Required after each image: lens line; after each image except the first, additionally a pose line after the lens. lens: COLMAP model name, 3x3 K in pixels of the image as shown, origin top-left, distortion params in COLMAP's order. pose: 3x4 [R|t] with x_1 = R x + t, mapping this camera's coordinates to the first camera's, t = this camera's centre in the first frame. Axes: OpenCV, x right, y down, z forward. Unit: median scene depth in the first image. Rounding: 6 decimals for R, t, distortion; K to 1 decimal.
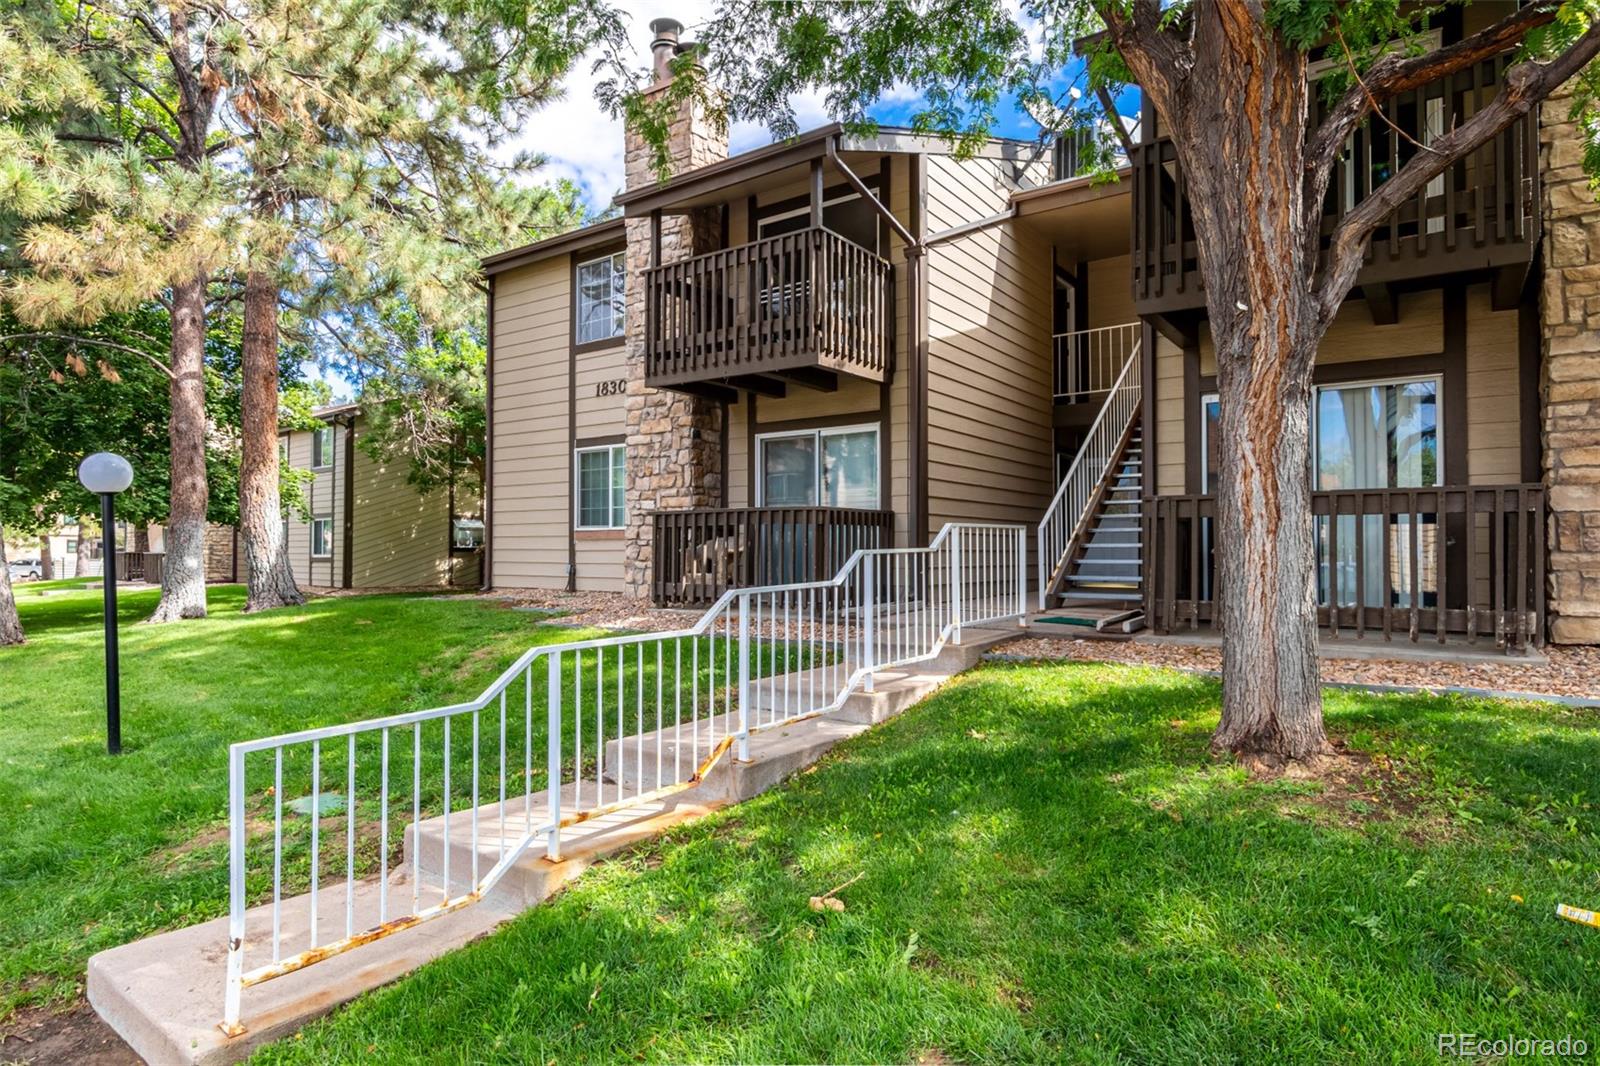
lens RADIAL K [[882.4, 0, 800.6], [0, 882.4, 535.0], [0, 0, 1]] dist [0.003865, 0.002087]
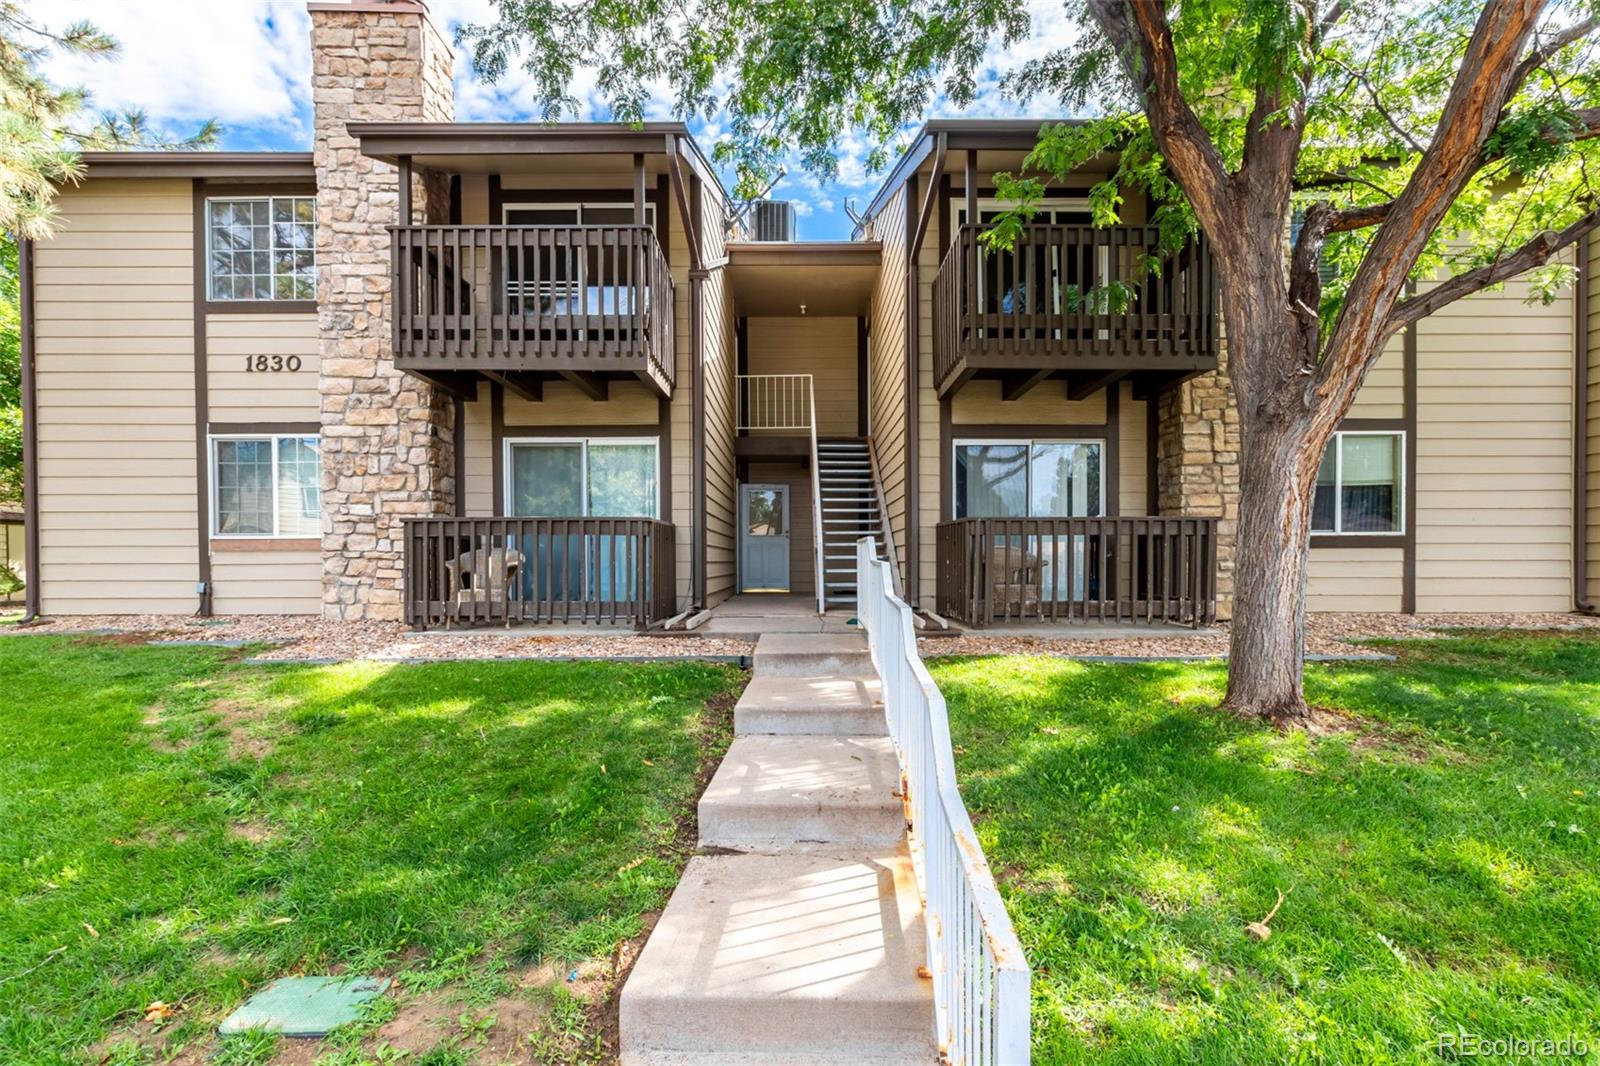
lens RADIAL K [[738.2, 0, 786.3], [0, 738.2, 568.9], [0, 0, 1]] dist [0.008260, -0.004613]
pose [[0.816555, -0.010085, 0.577179, -0.255939], [-0.005907, 0.999649, 0.025823, 0.001630], [-0.577237, -0.024495, 0.816209, 0.194439]]
